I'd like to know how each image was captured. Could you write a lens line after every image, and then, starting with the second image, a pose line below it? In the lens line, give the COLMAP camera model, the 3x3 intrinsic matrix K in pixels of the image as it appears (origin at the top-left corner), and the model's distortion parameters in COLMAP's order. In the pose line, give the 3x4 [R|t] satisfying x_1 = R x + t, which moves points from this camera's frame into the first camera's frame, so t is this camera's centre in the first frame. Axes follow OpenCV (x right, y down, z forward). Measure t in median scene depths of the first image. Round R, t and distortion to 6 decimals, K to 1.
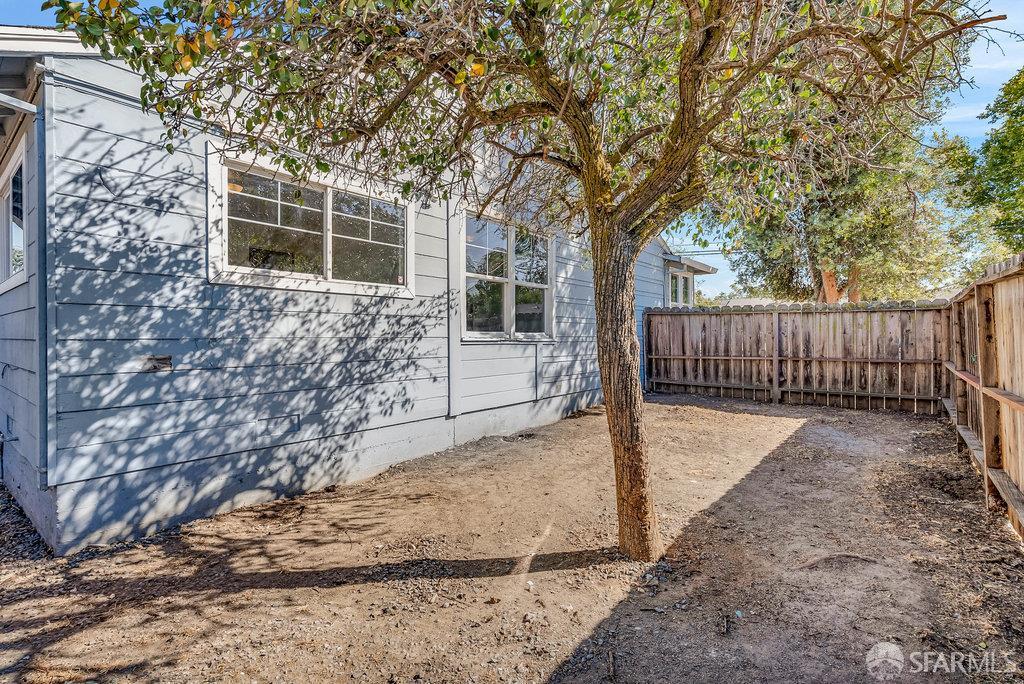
lens RADIAL K [[475.9, 0, 516.6], [0, 475.9, 337.6], [0, 0, 1]] dist [0.004354, 0.001338]
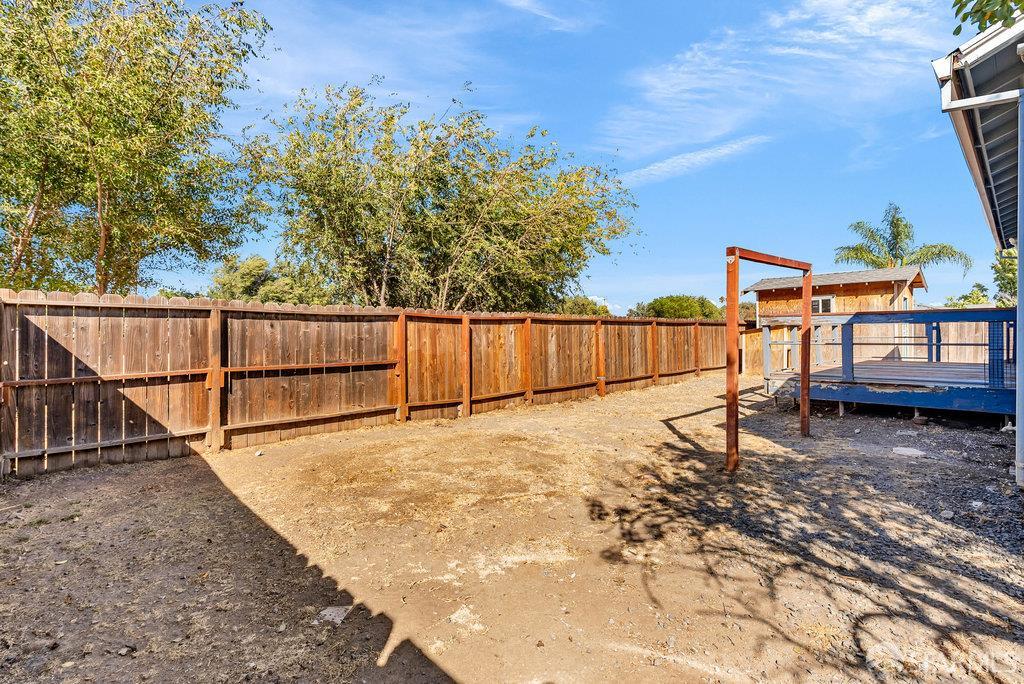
lens RADIAL K [[478.9, 0, 513.8], [0, 478.9, 340.8], [0, 0, 1]] dist [-0.006522, 0.000218]
pose [[-0.149952, 0.027111, -0.988321, 1.575552], [0.002030, 0.999630, 0.027113, -0.032028], [0.988691, 0.002060, -0.149952, 1.964379]]
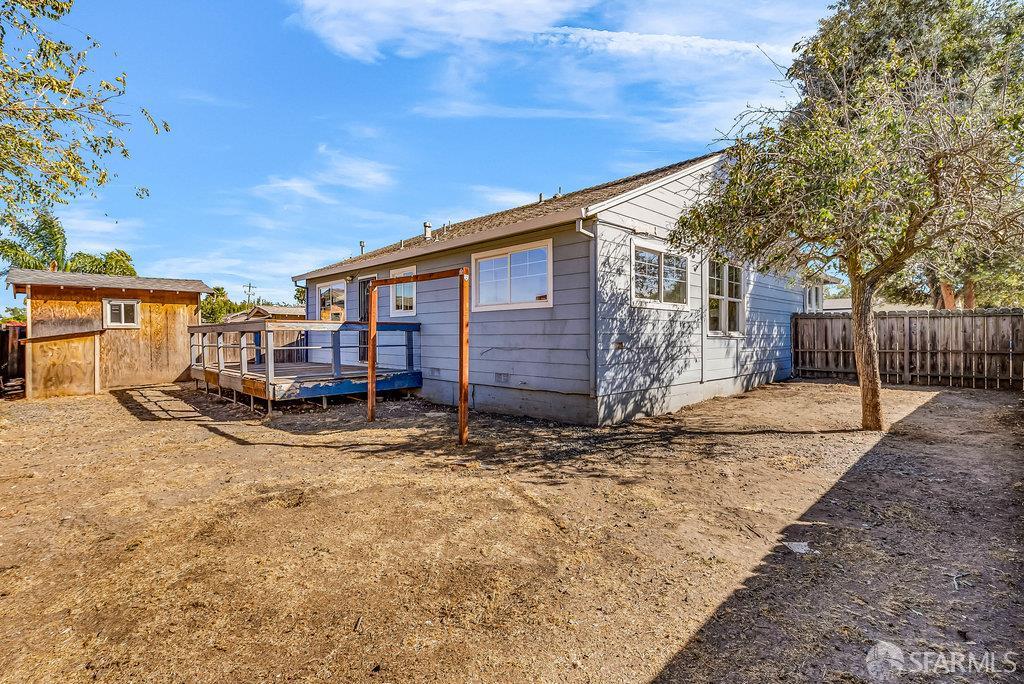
lens RADIAL K [[473.2, 0, 510.2], [0, 473.2, 338.2], [0, 0, 1]] dist [-0.005624, 0.000648]
pose [[0.991031, -0.000368, -0.133633, -0.406315], [0.000569, 0.999999, 0.001472, 0.005900], [0.133632, -0.001535, 0.991030, -0.488641]]
